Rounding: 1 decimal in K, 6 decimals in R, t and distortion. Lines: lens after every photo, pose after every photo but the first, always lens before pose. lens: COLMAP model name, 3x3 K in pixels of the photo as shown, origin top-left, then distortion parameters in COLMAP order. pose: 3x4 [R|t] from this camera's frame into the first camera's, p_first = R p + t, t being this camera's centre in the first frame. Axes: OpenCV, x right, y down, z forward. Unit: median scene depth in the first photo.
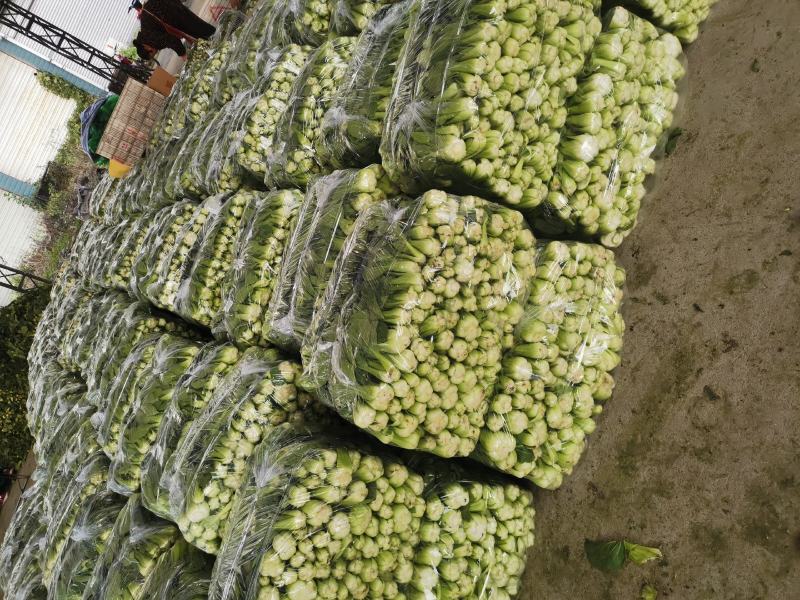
lens RADIAL K [[599.0, 0, 403.1], [0, 599.0, 299.9], [0, 0, 1]] dist [0.041037, -0.023631]
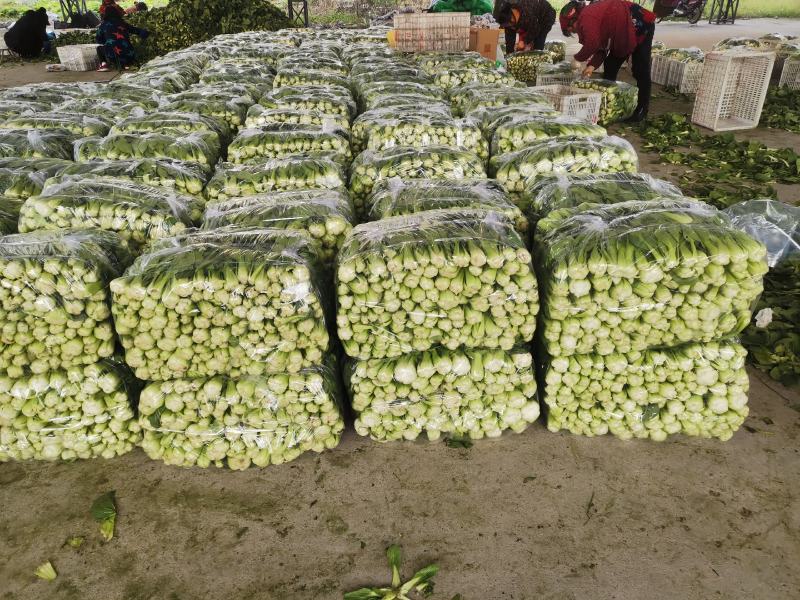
lens RADIAL K [[599.0, 0, 403.1], [0, 599.0, 299.9], [0, 0, 1]] dist [0.041037, -0.023631]
pose [[0.388136, 0.917415, -0.087756, 0.252149], [-0.918736, 0.392675, 0.041605, -0.332187], [0.072628, 0.064476, 0.995273, -0.221556]]
